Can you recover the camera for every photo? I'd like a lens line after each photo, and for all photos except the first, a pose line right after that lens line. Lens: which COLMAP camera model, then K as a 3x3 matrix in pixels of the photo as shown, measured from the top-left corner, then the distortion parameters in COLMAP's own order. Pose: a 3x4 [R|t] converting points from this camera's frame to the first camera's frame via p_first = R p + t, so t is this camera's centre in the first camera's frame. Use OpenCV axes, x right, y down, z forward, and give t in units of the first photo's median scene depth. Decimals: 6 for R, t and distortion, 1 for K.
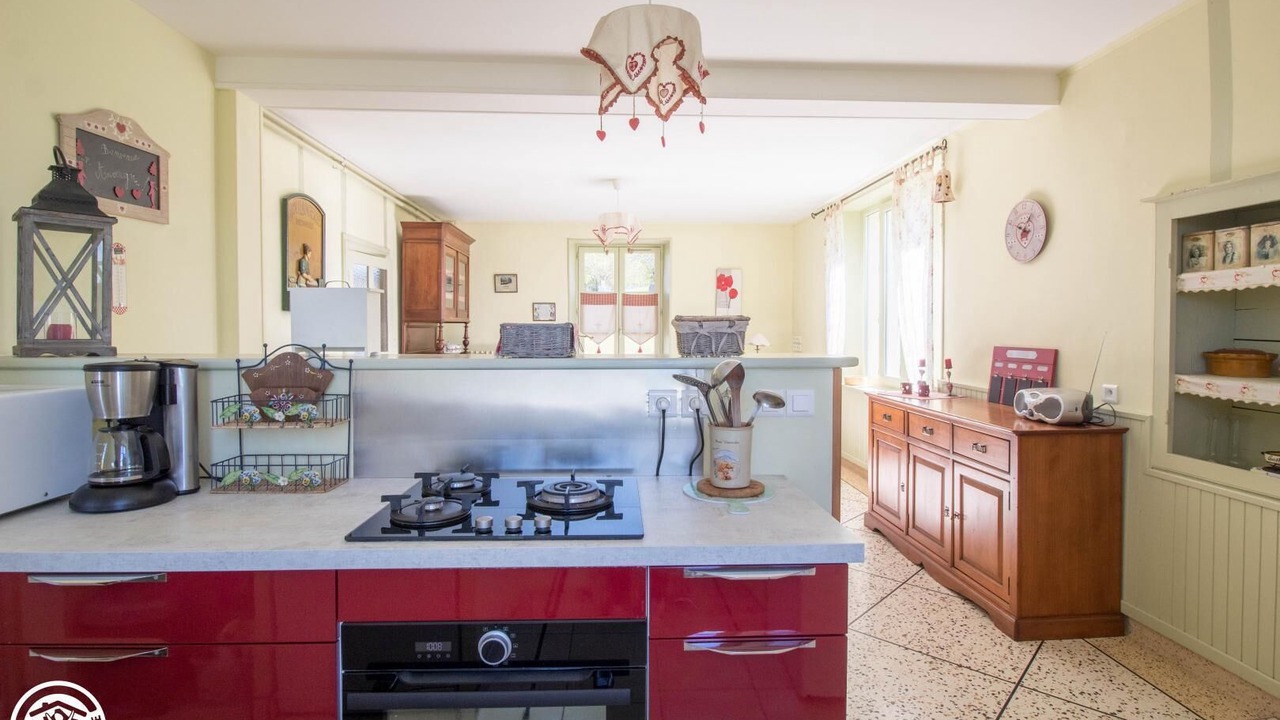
lens RADIAL K [[600.8, 0, 632.7], [0, 600.8, 349.8], [0, 0, 1]] dist [0.001330, -0.017737]
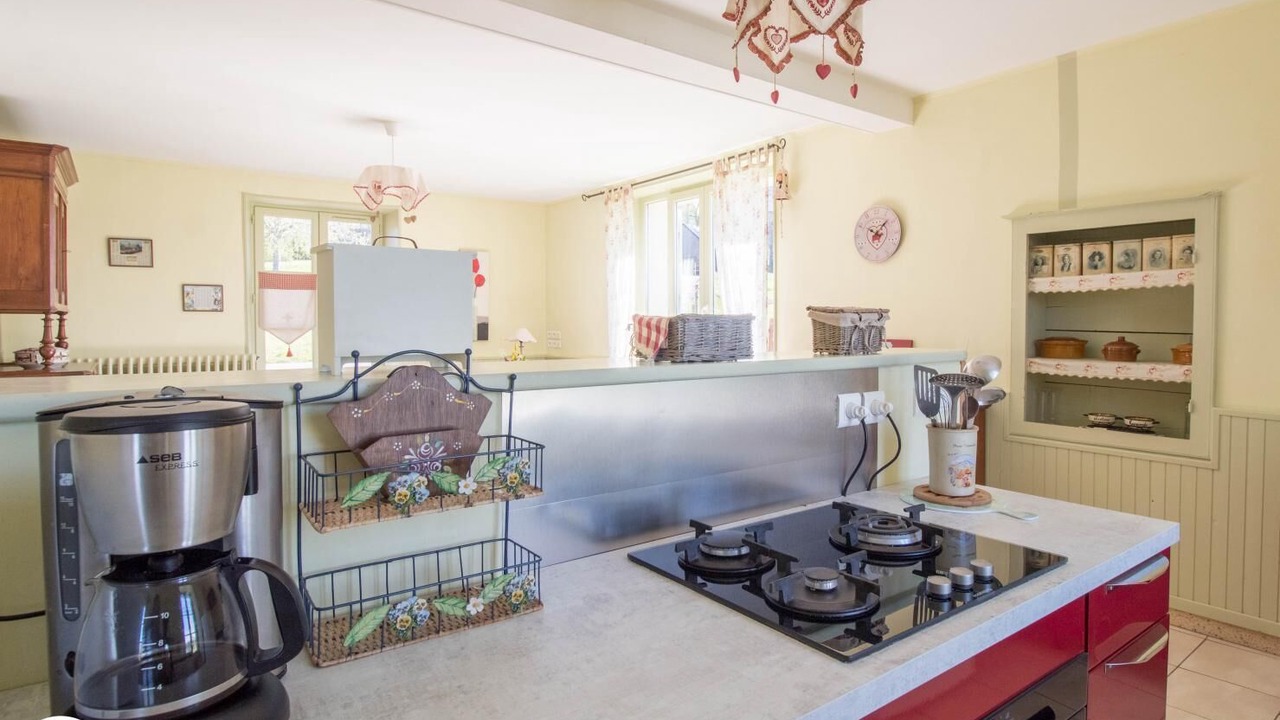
lens RADIAL K [[676.9, 0, 645.7], [0, 676.9, 353.0], [0, 0, 1]] dist [-0.014156, -0.001593]
pose [[0.819336, -0.026375, 0.572707, -0.584502], [0.020766, 0.999651, 0.016329, -0.010073], [-0.572937, -0.001487, 0.819598, 0.305970]]
